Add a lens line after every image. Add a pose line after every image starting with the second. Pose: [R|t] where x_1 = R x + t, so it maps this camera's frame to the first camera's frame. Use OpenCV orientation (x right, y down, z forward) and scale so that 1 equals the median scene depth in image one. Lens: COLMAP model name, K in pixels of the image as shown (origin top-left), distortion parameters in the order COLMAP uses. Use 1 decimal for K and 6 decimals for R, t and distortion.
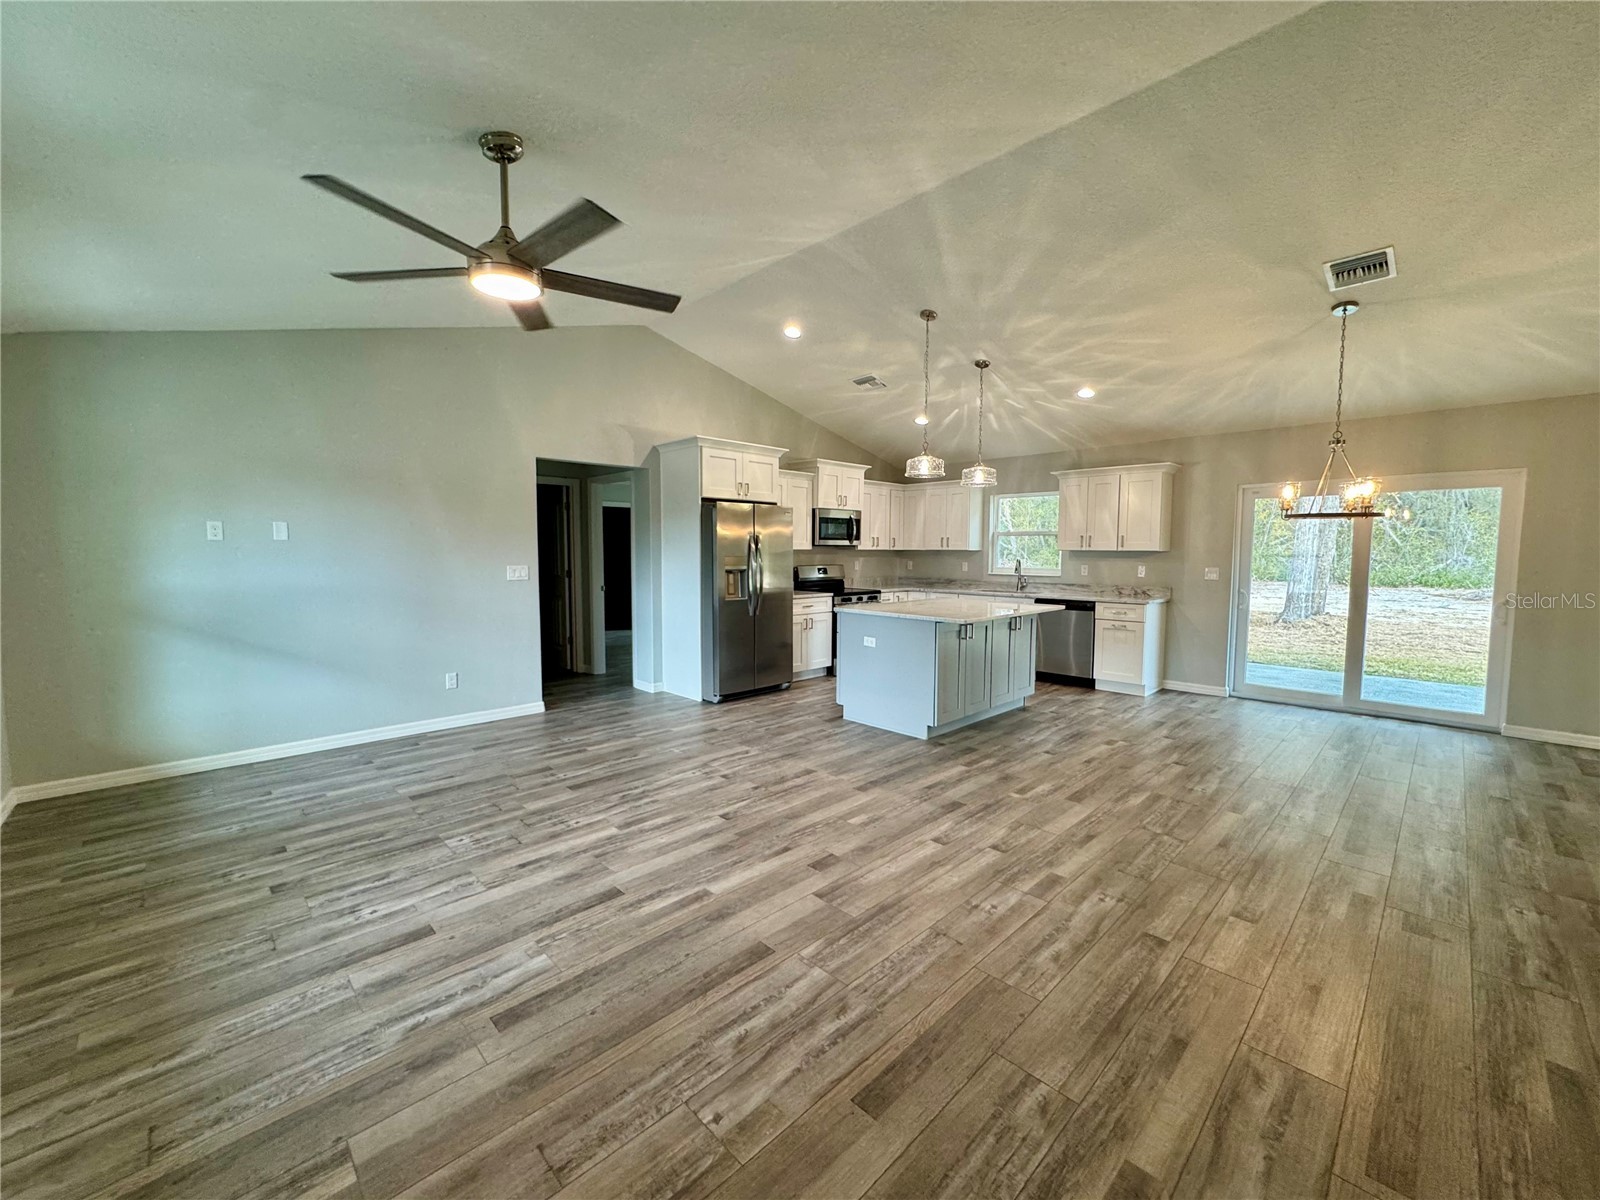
lens RADIAL K [[642.6, 0, 800.2], [0, 642.6, 597.9], [0, 0, 1]] dist [-0.001061, -0.000113]
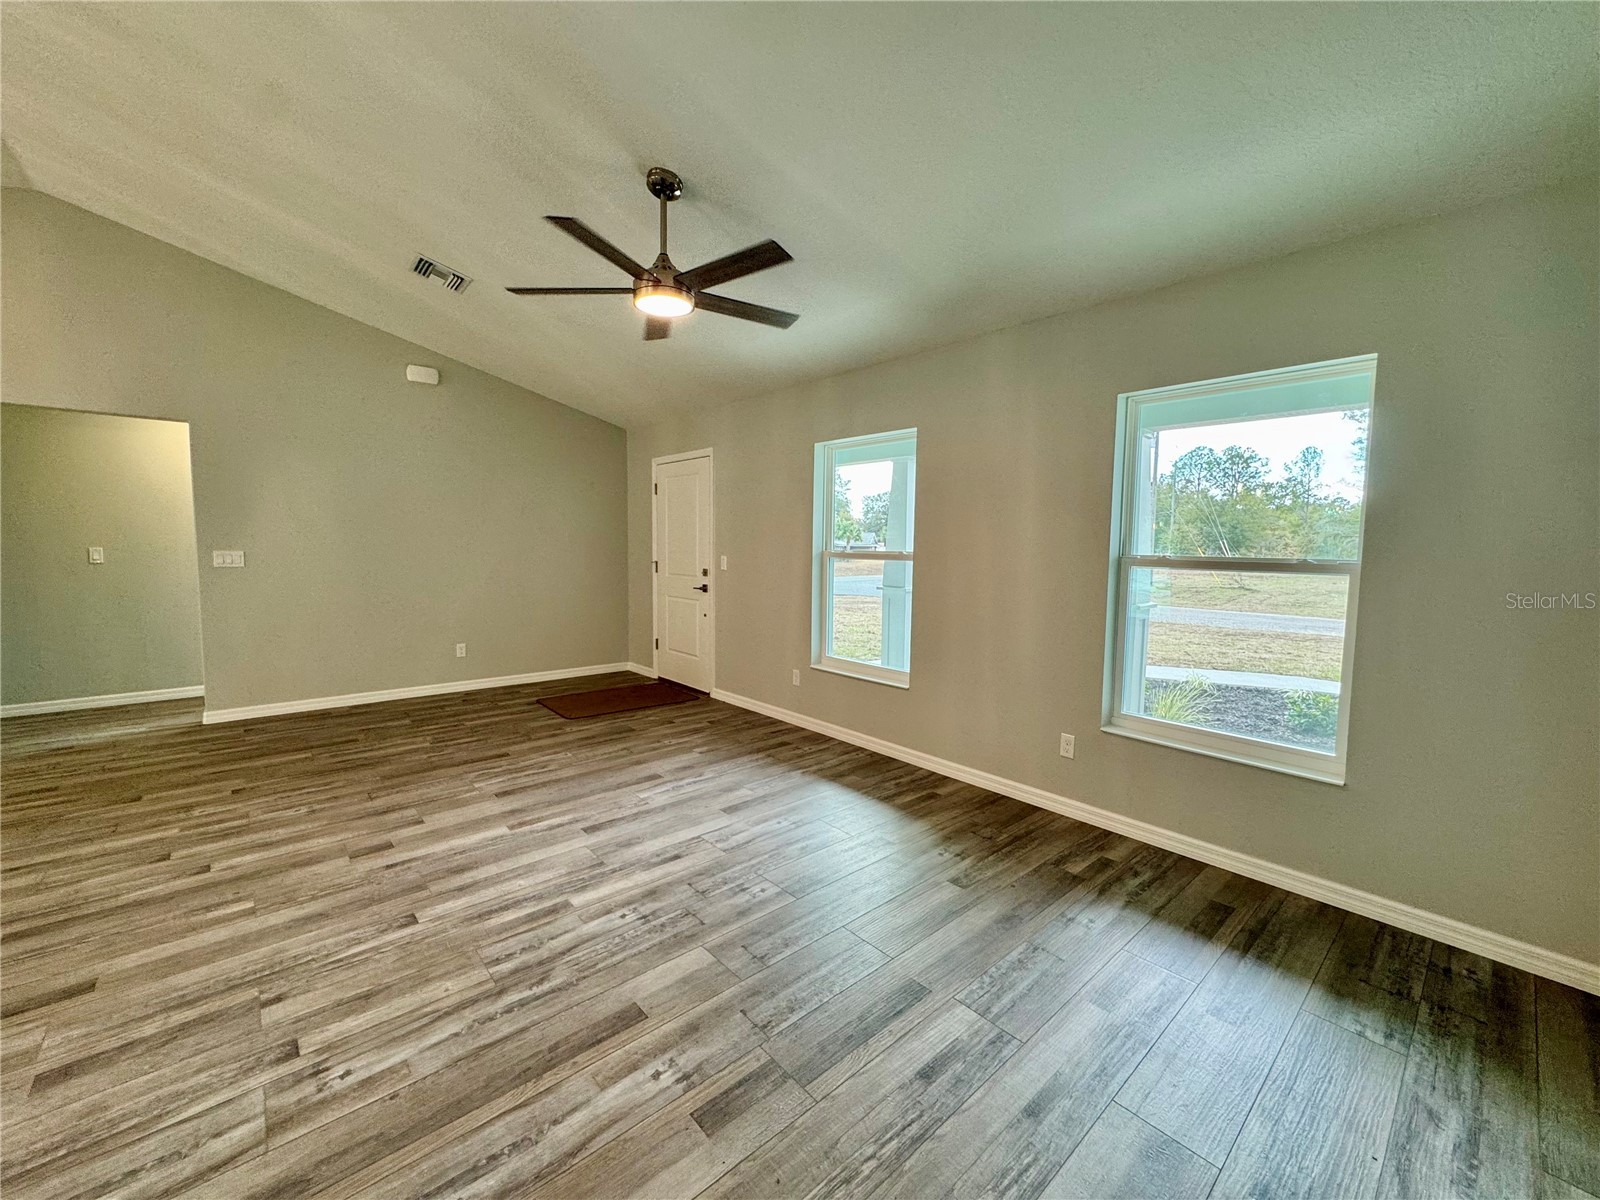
lens RADIAL K [[642.6, 0, 799.7], [0, 642.6, 597.5], [0, 0, 1]] dist [-0.001061, -0.000113]
pose [[-0.998627, -0.020033, 0.048405, -0.622371], [-0.012206, 0.987542, 0.156879, -0.122860], [-0.050944, 0.156073, -0.986431, 1.789997]]
